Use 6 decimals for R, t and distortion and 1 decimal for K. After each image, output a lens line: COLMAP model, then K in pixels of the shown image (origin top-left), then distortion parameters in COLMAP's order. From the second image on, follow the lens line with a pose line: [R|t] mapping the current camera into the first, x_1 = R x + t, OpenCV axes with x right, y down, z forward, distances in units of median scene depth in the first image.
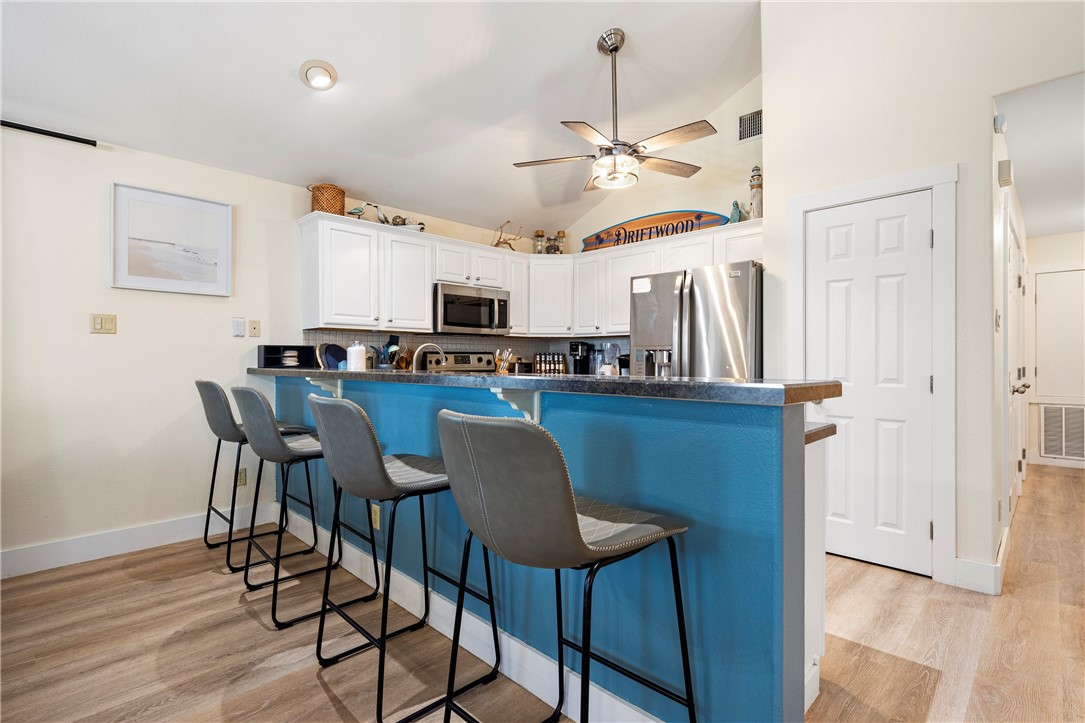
lens RADIAL K [[508.5, 0, 542.5], [0, 508.5, 361.5], [0, 0, 1]] dist [0.000571, -0.000089]
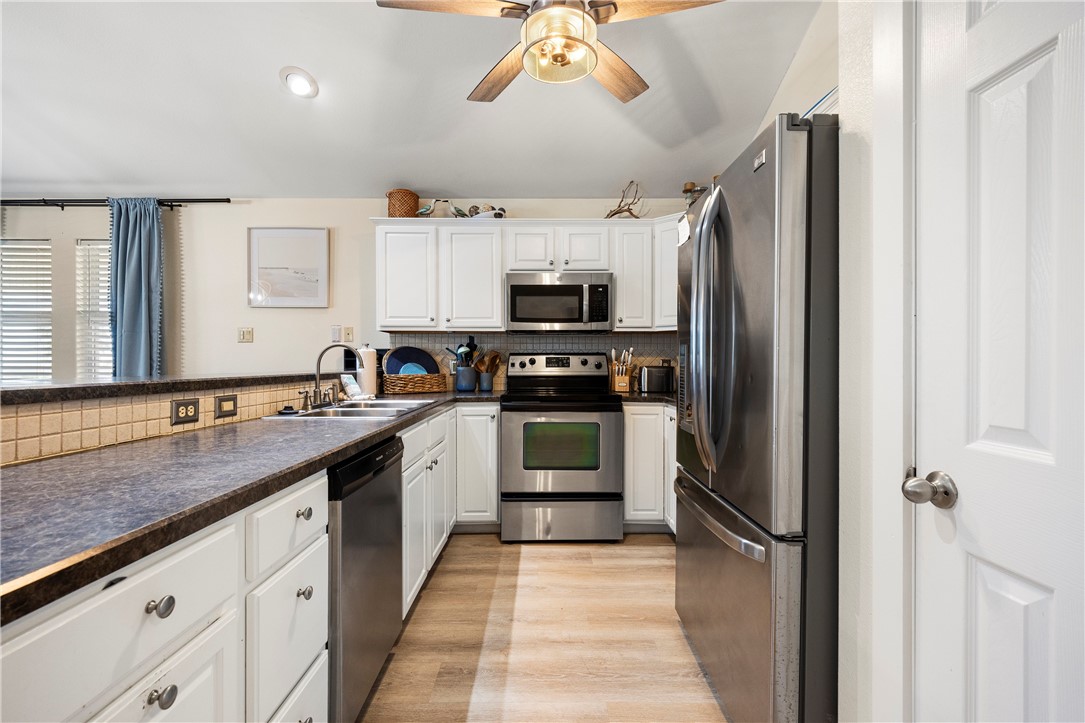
lens RADIAL K [[534.6, 0, 542.5], [0, 534.6, 361.5], [0, 0, 1]] dist [0.029884, 0.000174]
pose [[0.702904, -0.001493, -0.711283, 0.488146], [-0.002350, 0.999987, -0.004422, -0.000874], [0.711281, 0.004780, 0.702892, 0.403992]]
